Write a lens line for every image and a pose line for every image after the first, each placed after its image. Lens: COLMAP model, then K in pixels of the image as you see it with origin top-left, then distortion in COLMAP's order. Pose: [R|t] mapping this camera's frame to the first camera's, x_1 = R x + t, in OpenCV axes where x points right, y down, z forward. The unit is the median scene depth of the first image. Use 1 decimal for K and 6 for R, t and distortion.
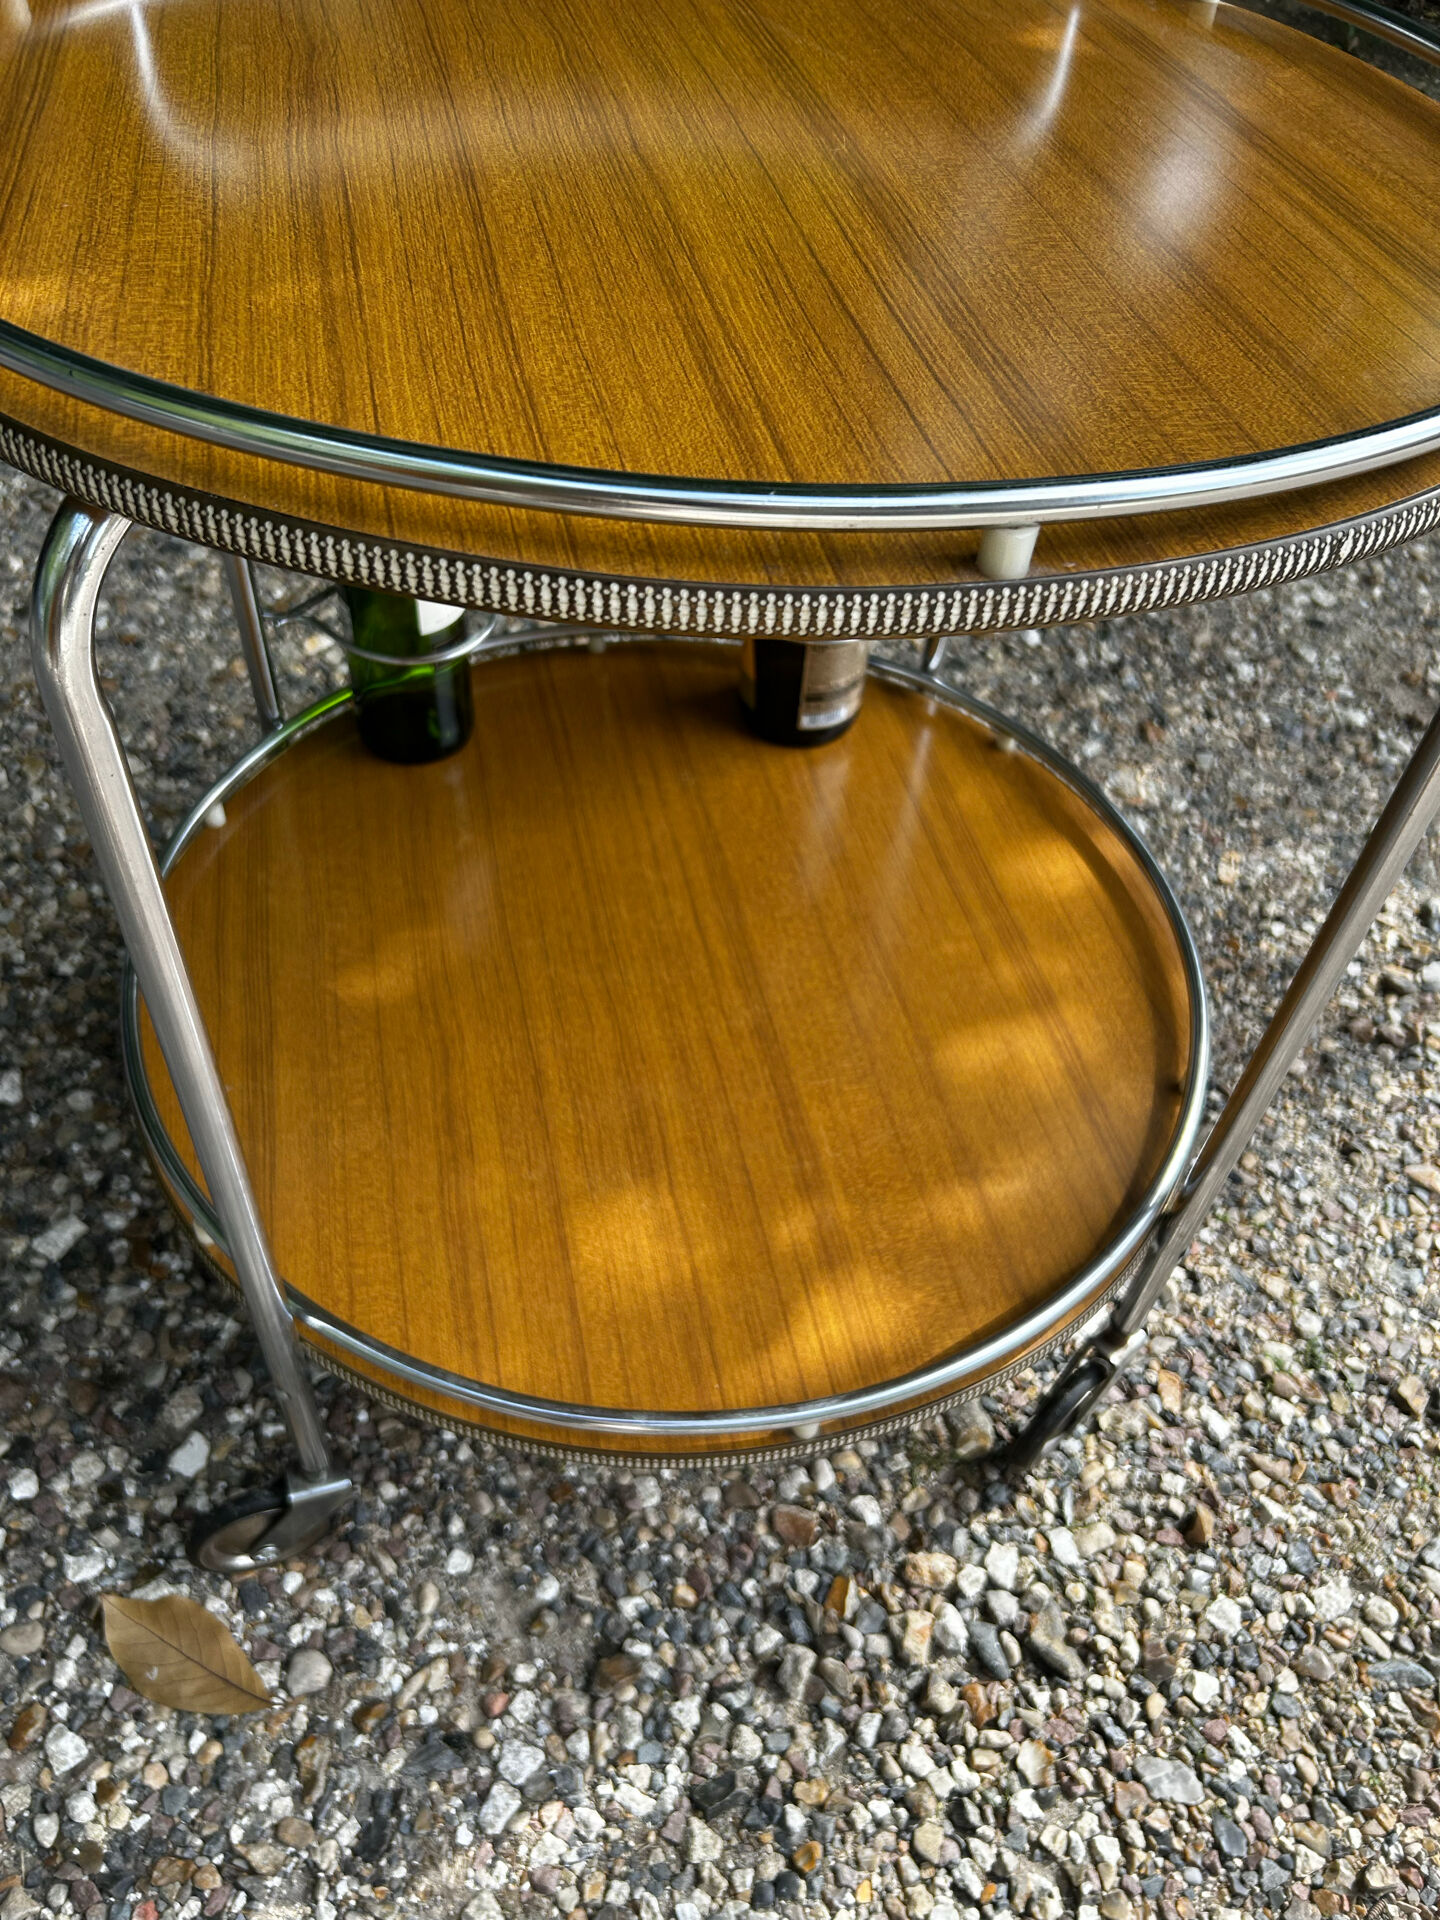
lens RADIAL K [[1482.7, 0, 728.4], [0, 1482.7, 966.3], [0, 0, 1]] dist [0.024730, -0.035565]
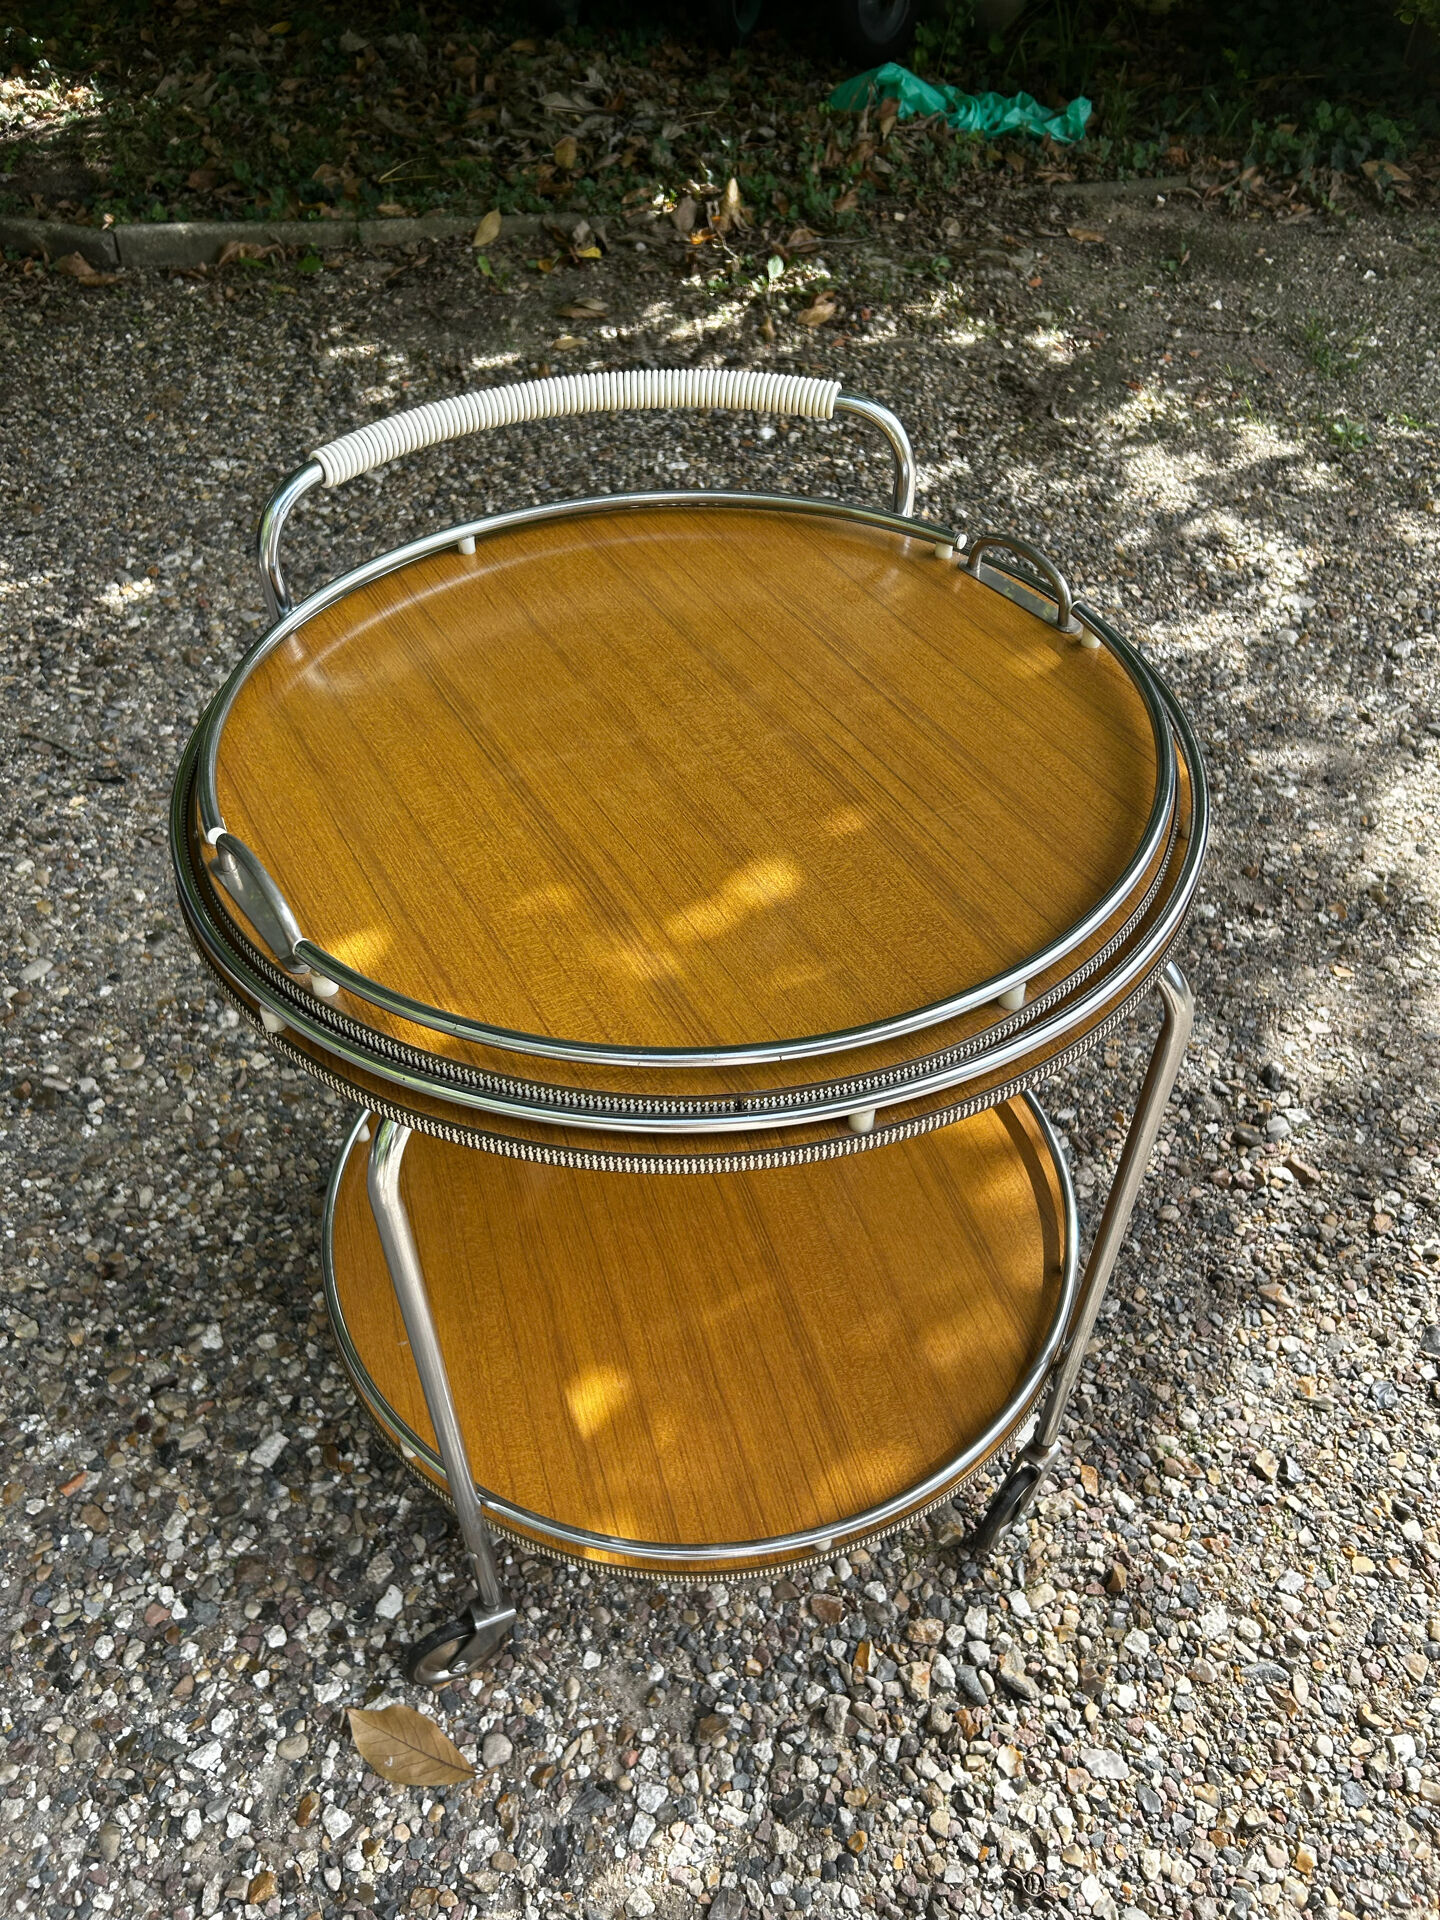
lens RADIAL K [[1482.7, 0, 724.6], [0, 1482.7, 955.7], [0, 0, 1]] dist [0.024730, -0.035565]
pose [[0.994862, -0.101024, 0.006629, 0.001892], [0.101239, 0.993181, -0.057805, -0.163121], [-0.000744, 0.058179, 0.998306, -0.432565]]
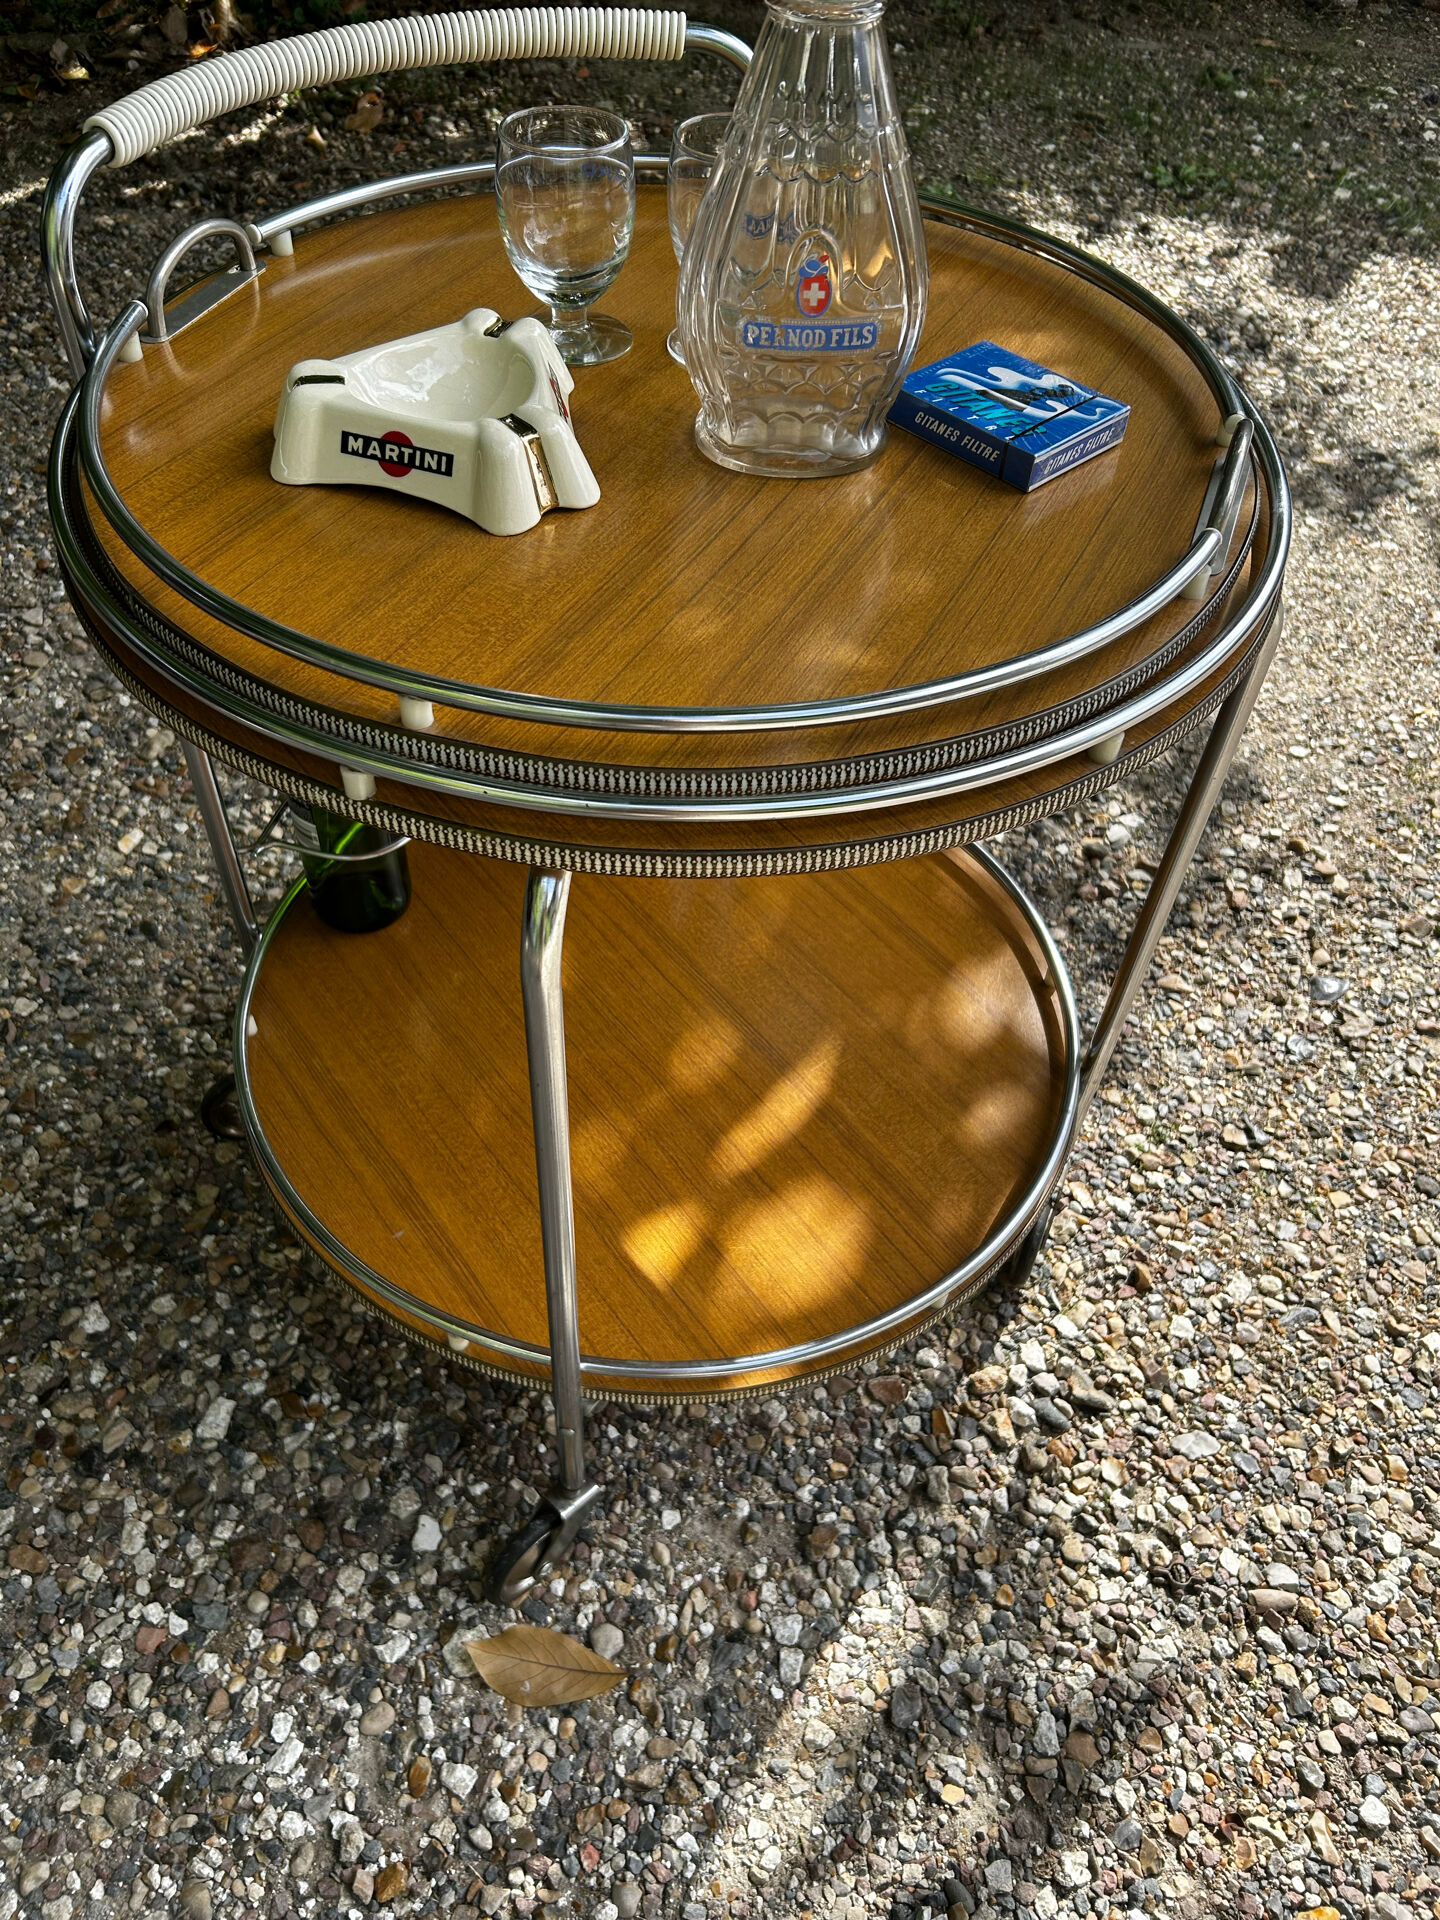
lens RADIAL K [[1482.7, 0, 720.0], [0, 1482.7, 957.9], [0, 0, 1]] dist [0.024730, -0.035565]
pose [[0.911430, -0.317616, 0.261563, -0.316494], [0.311659, 0.947960, 0.065117, -0.120900], [-0.268634, 0.022169, 0.962987, -0.240843]]
